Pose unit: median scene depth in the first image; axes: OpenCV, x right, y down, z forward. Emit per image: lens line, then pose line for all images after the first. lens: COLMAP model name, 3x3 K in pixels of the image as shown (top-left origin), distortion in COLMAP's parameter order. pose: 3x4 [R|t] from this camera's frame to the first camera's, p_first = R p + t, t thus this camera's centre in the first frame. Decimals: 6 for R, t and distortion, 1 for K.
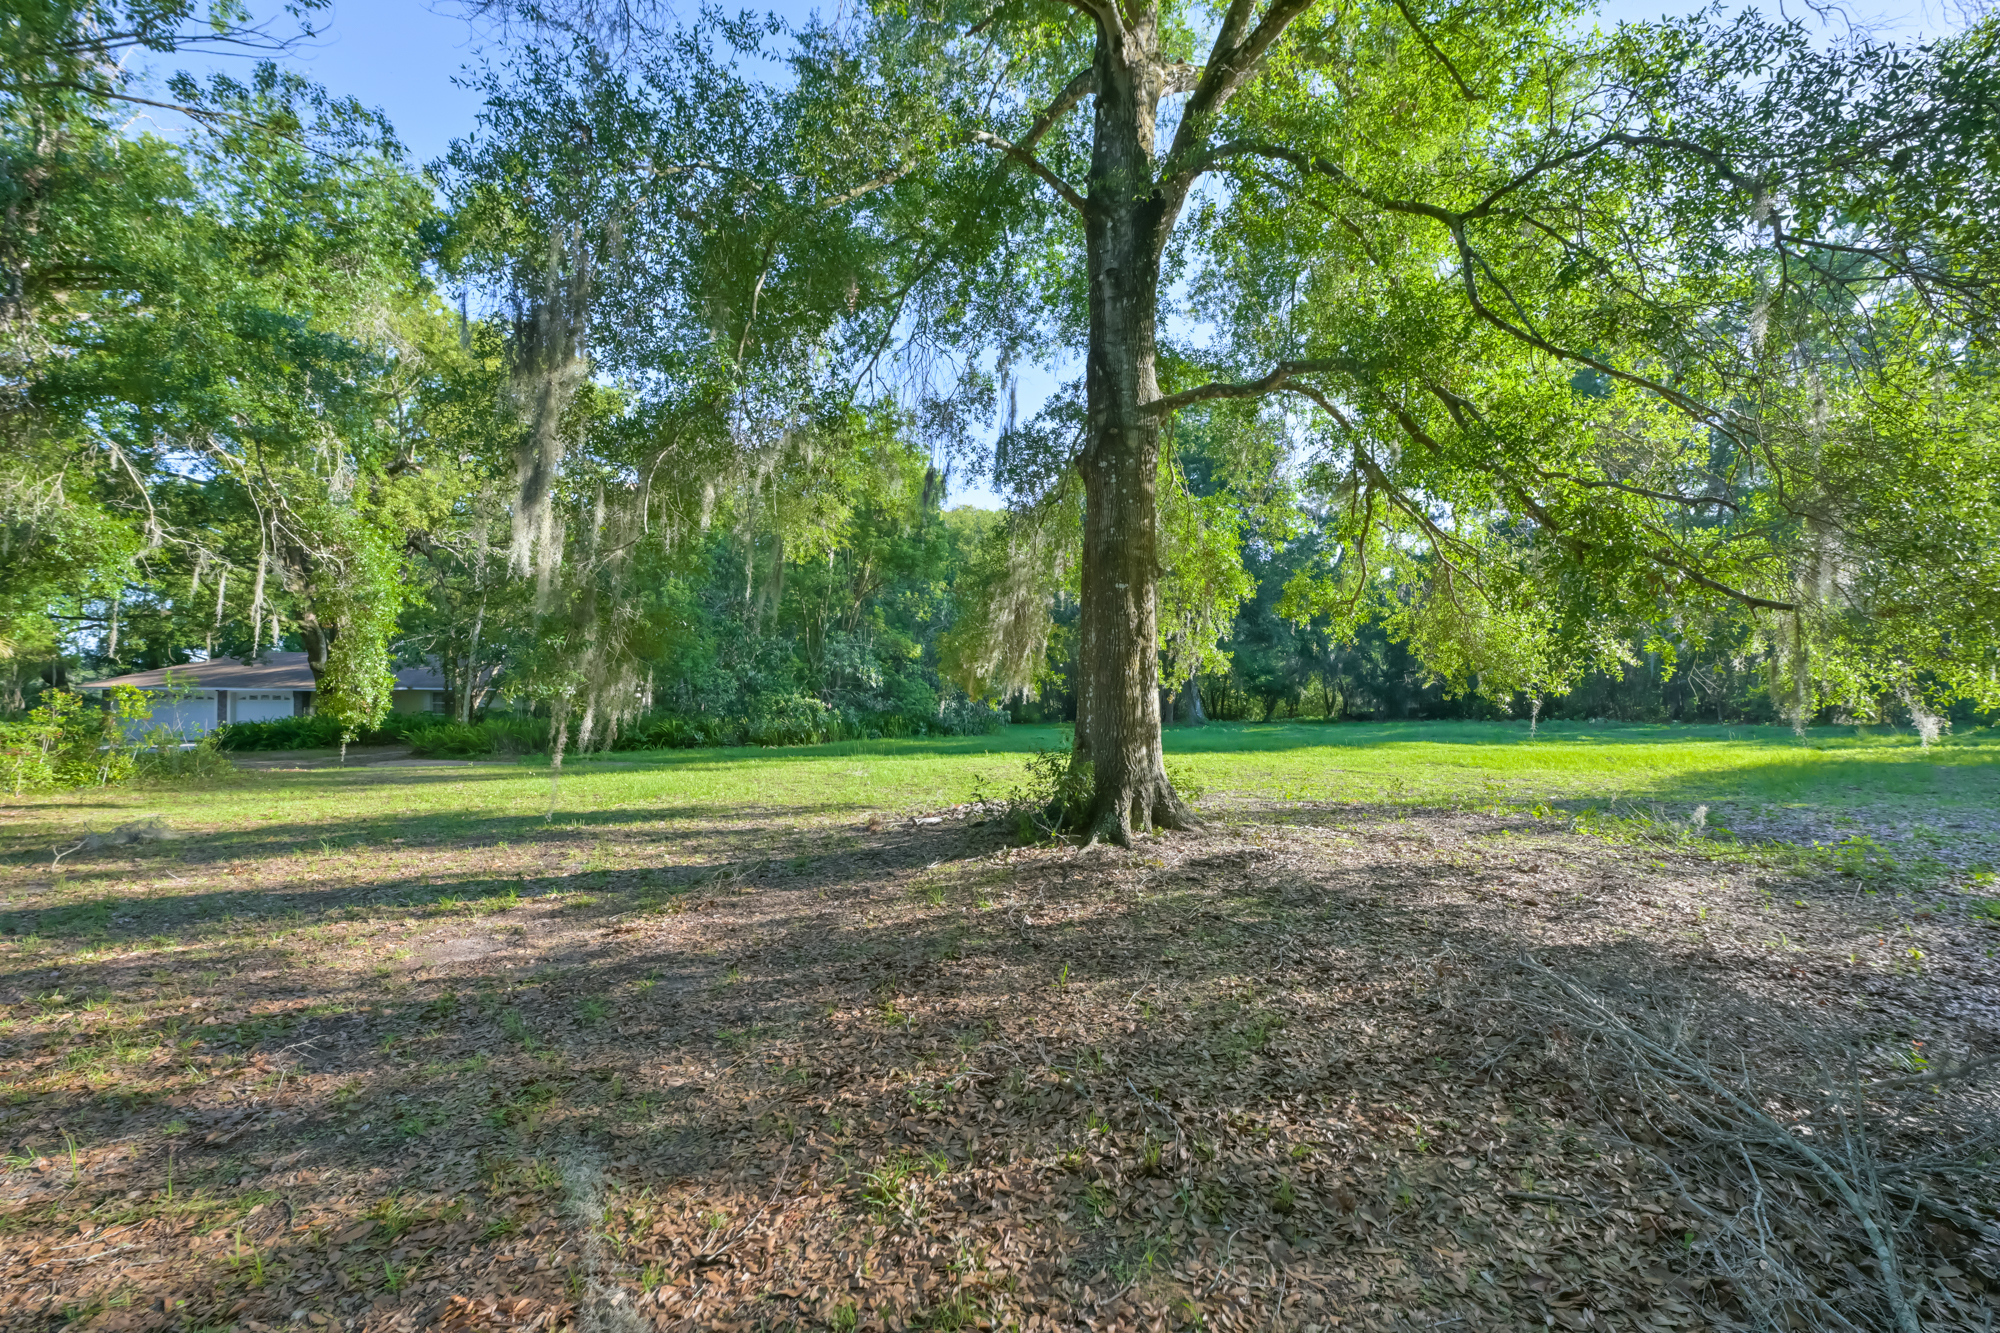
lens RADIAL K [[809.9, 0, 1001.2], [0, 809.9, 670.1], [0, 0, 1]] dist [0.002882, -0.001351]
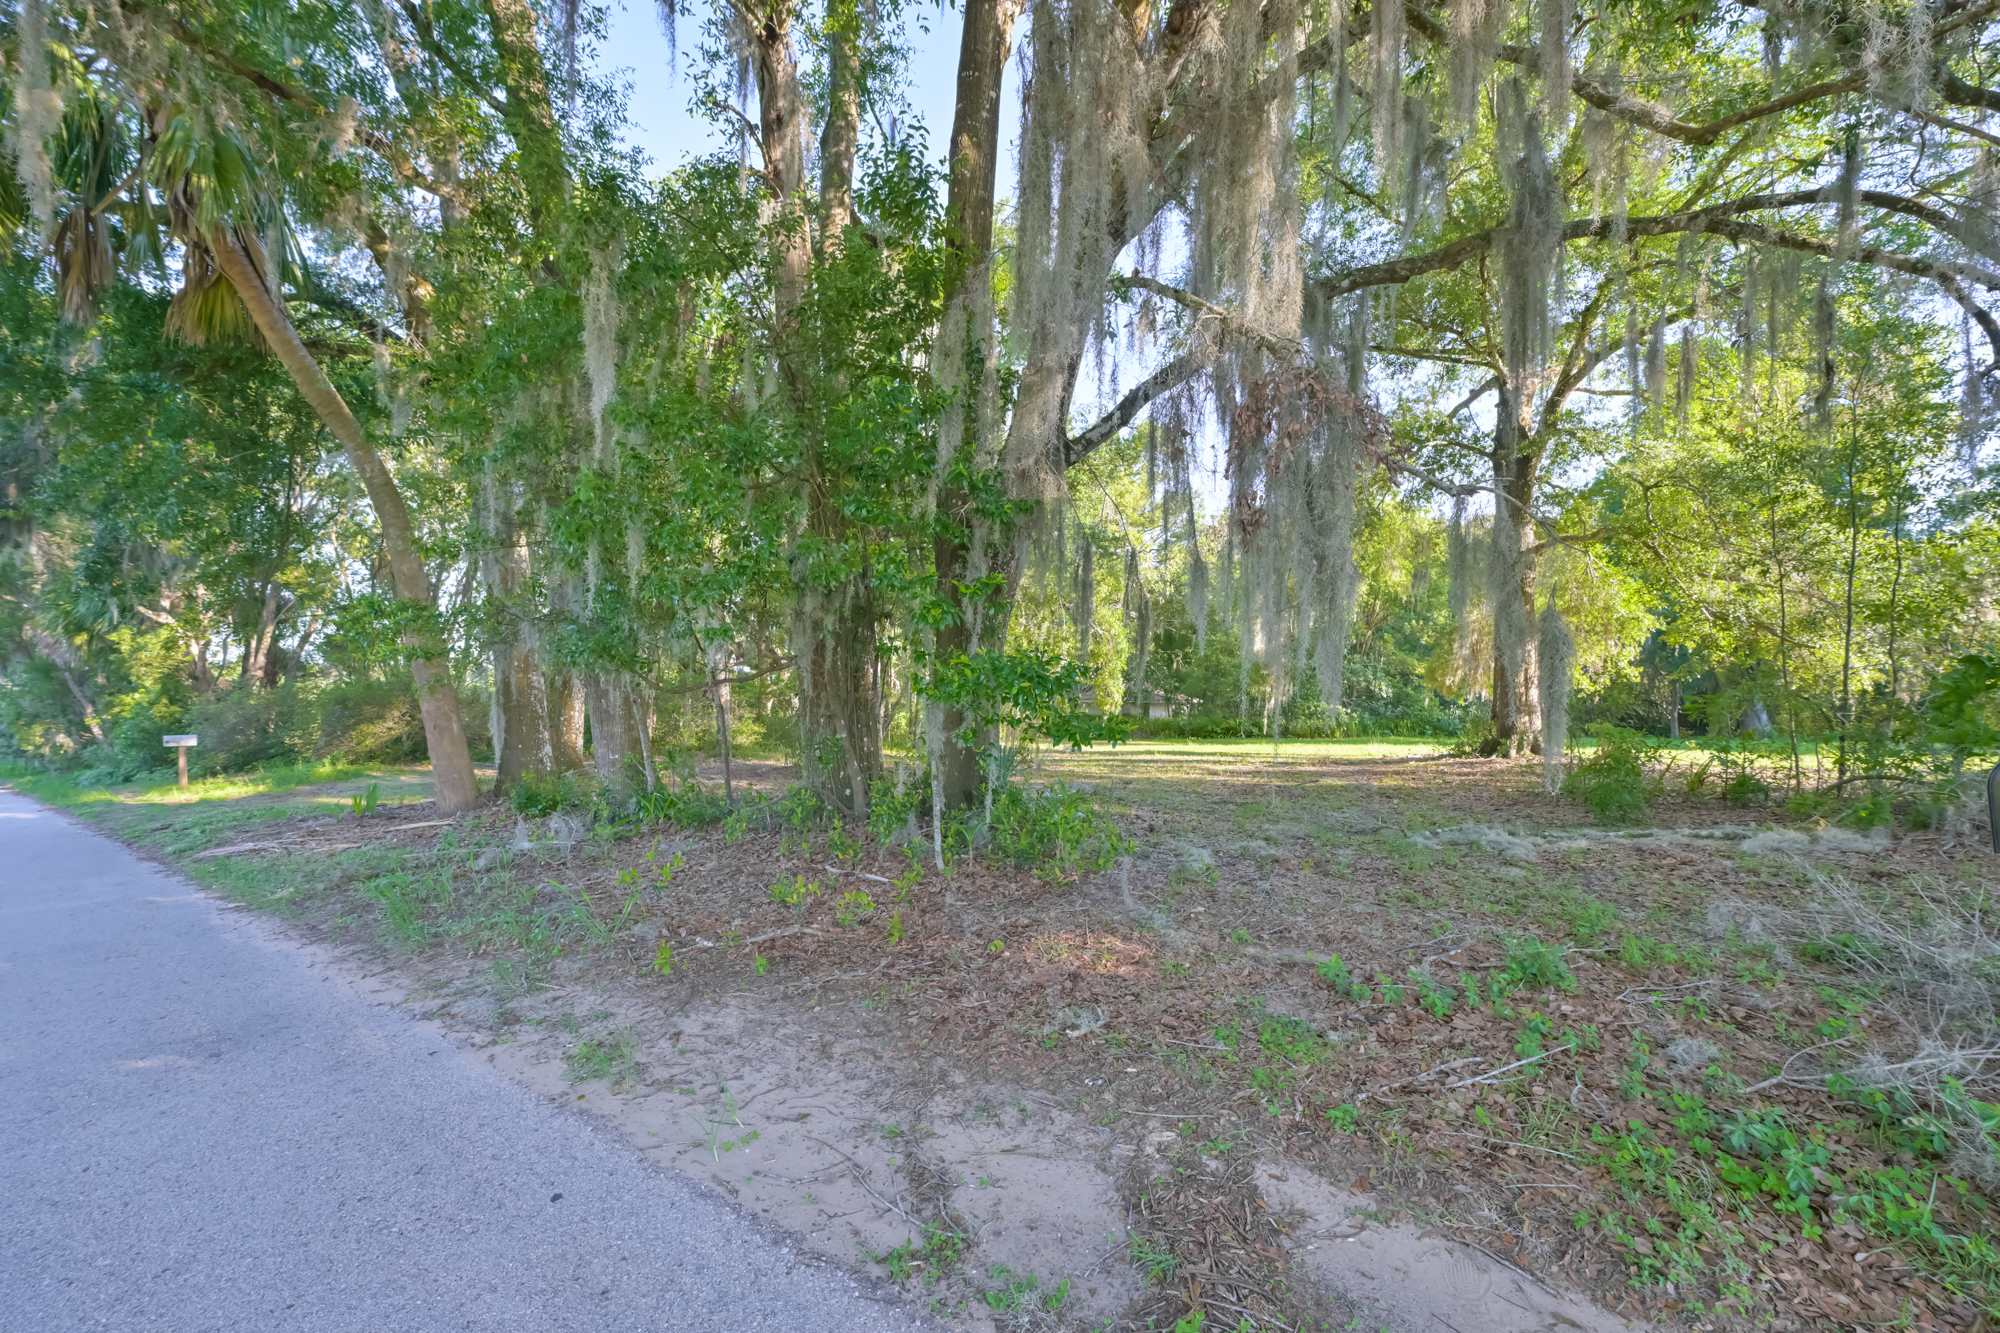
lens RADIAL K [[809.9, 0, 1000.6], [0, 809.9, 671.3], [0, 0, 1]] dist [0.002882, -0.001351]
pose [[0.825714, -0.019737, -0.563743, 0.222832], [0.008135, 0.999700, -0.023085, 0.014959], [0.564030, 0.014476, 0.825627, -1.391733]]
